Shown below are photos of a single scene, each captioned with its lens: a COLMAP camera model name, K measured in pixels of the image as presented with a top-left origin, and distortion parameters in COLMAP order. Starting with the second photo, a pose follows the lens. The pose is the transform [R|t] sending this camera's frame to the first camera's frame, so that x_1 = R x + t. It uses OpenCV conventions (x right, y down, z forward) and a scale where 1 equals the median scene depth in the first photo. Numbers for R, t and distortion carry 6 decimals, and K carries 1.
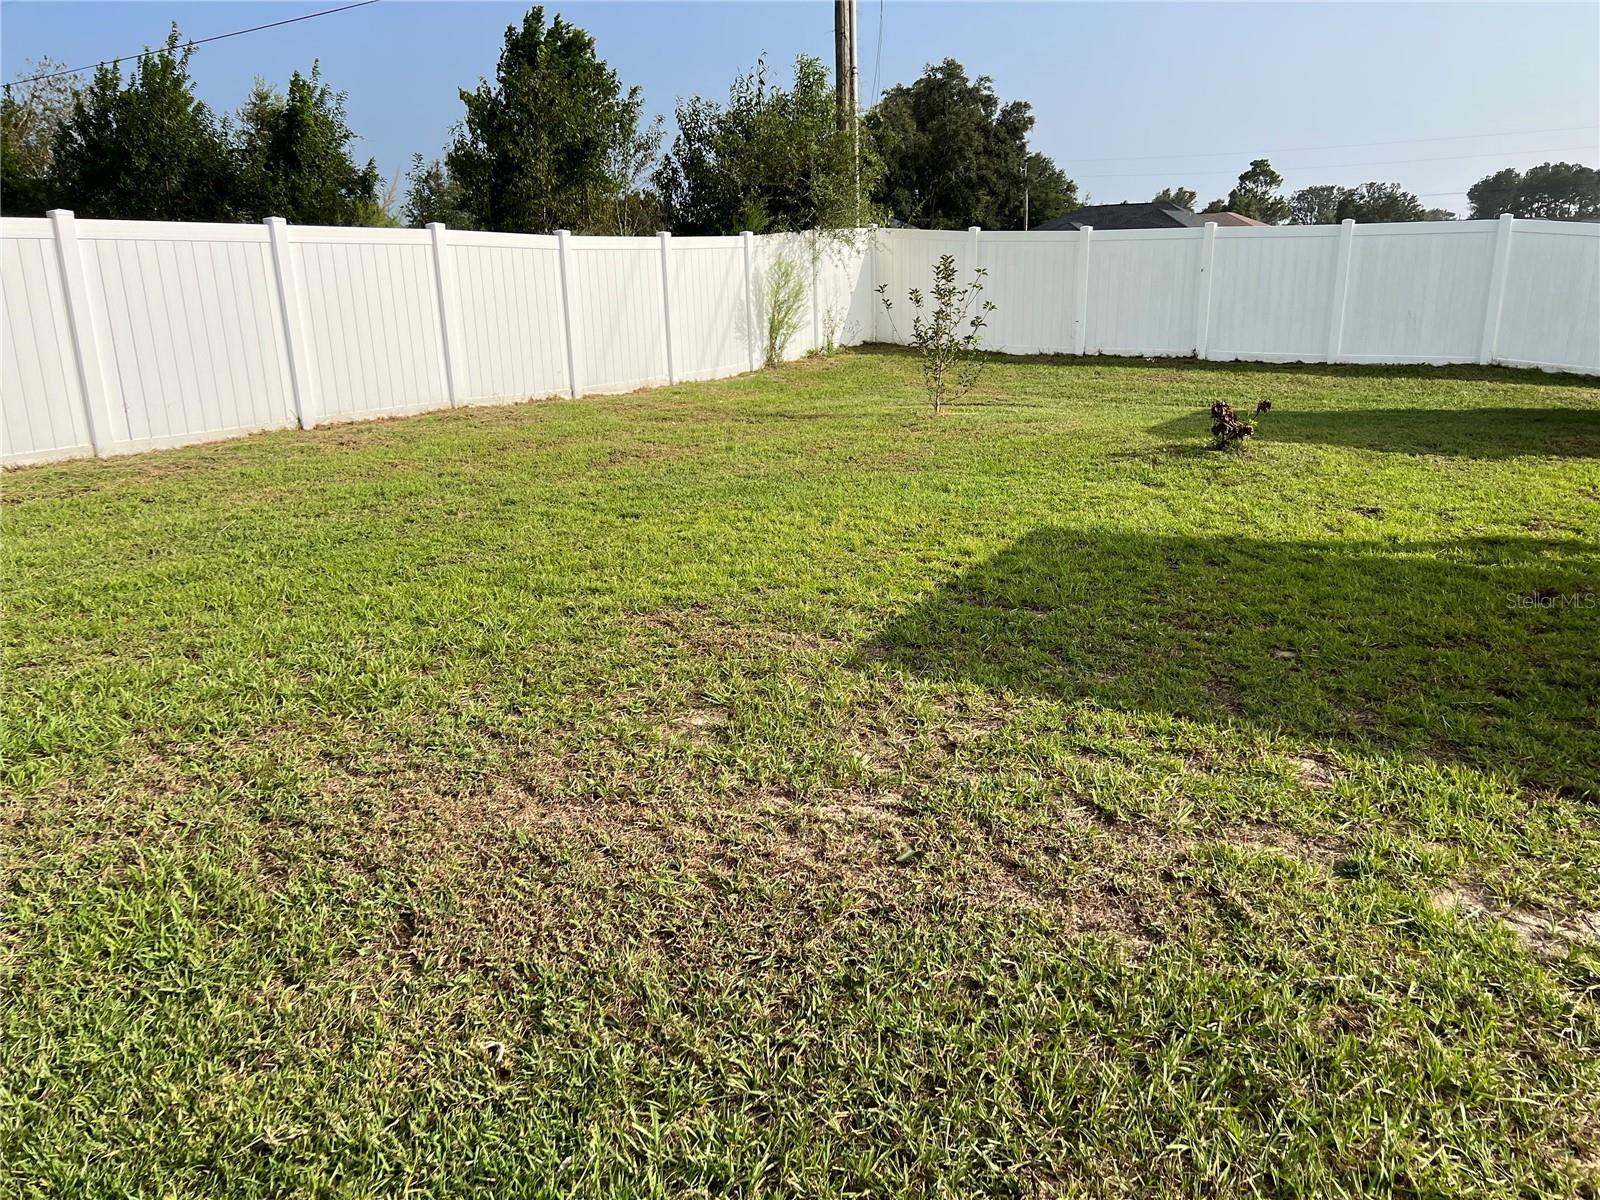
lens RADIAL K [[1182.1, 0, 809.8], [0, 1182.1, 630.1], [0, 0, 1]] dist [0.047676, -0.052142]
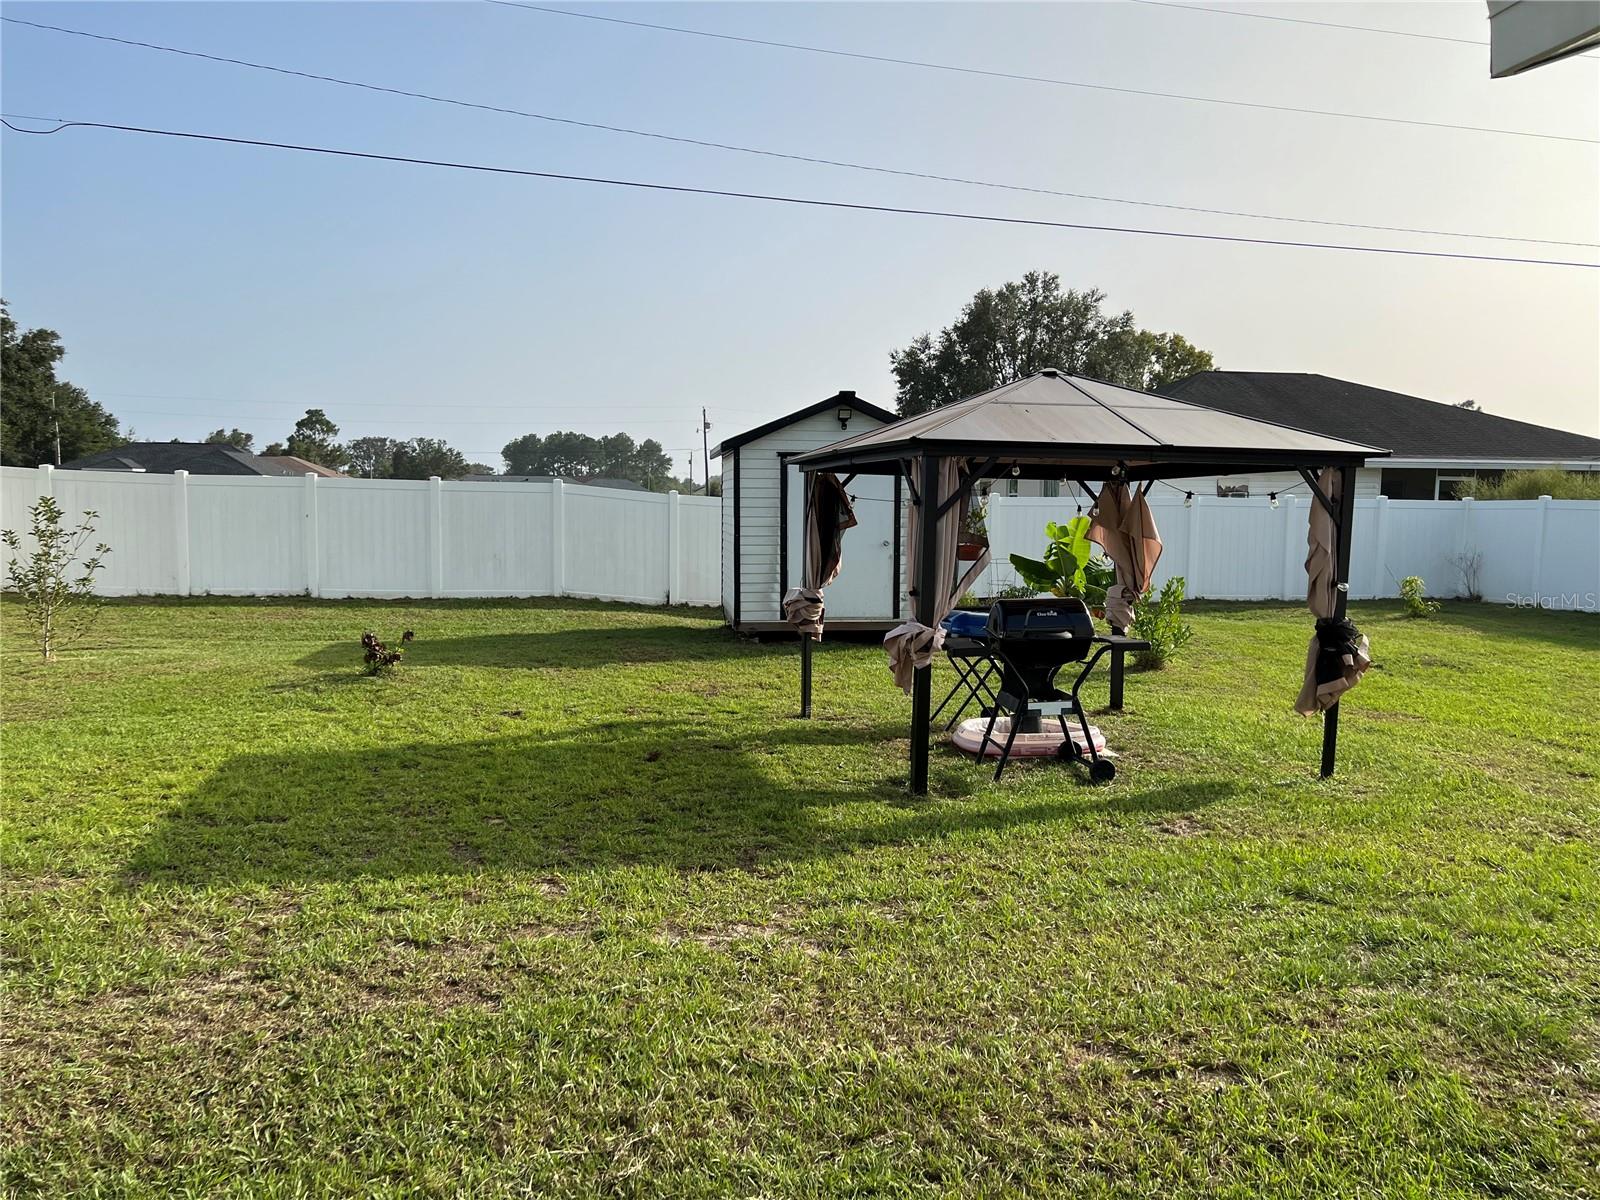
lens RADIAL K [[1188.7, 0, 793.9], [0, 1188.7, 609.2], [0, 0, 1]] dist [0.107201, -0.160611]
pose [[0.754829, -0.032582, 0.655112, -0.115265], [0.170268, 0.974261, -0.147731, 0.026026], [-0.633436, 0.223056, 0.740948, -0.118347]]
